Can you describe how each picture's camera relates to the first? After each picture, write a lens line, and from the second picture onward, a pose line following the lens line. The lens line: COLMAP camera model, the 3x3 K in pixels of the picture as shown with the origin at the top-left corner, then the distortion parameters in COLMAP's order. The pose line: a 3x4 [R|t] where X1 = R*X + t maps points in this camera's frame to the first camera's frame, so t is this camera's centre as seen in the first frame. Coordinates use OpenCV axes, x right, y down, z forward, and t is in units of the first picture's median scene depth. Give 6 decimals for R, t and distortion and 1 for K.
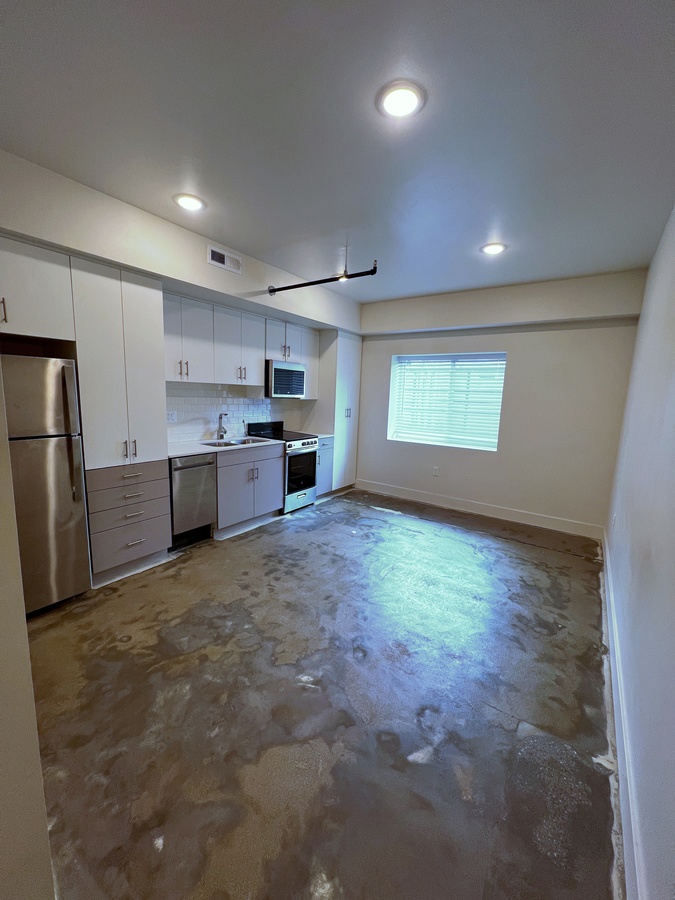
lens RADIAL K [[359.9, 0, 338.7], [0, 359.9, 447.3], [0, 0, 1]] dist [-0.004816, 0.000679]
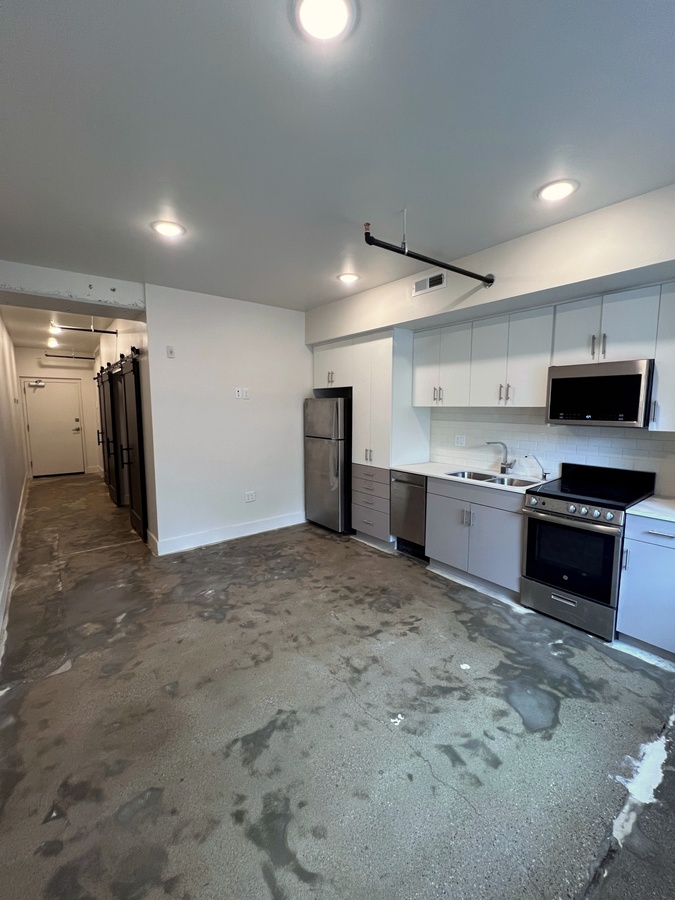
lens RADIAL K [[375.1, 0, 335.8], [0, 375.1, 446.4], [0, 0, 1]] dist [0.003877, -0.000487]
pose [[-0.296141, 0.068047, -0.952717, 0.791987], [-0.153683, 0.981068, 0.117842, -0.166532], [0.942699, 0.181314, -0.280077, 1.157547]]
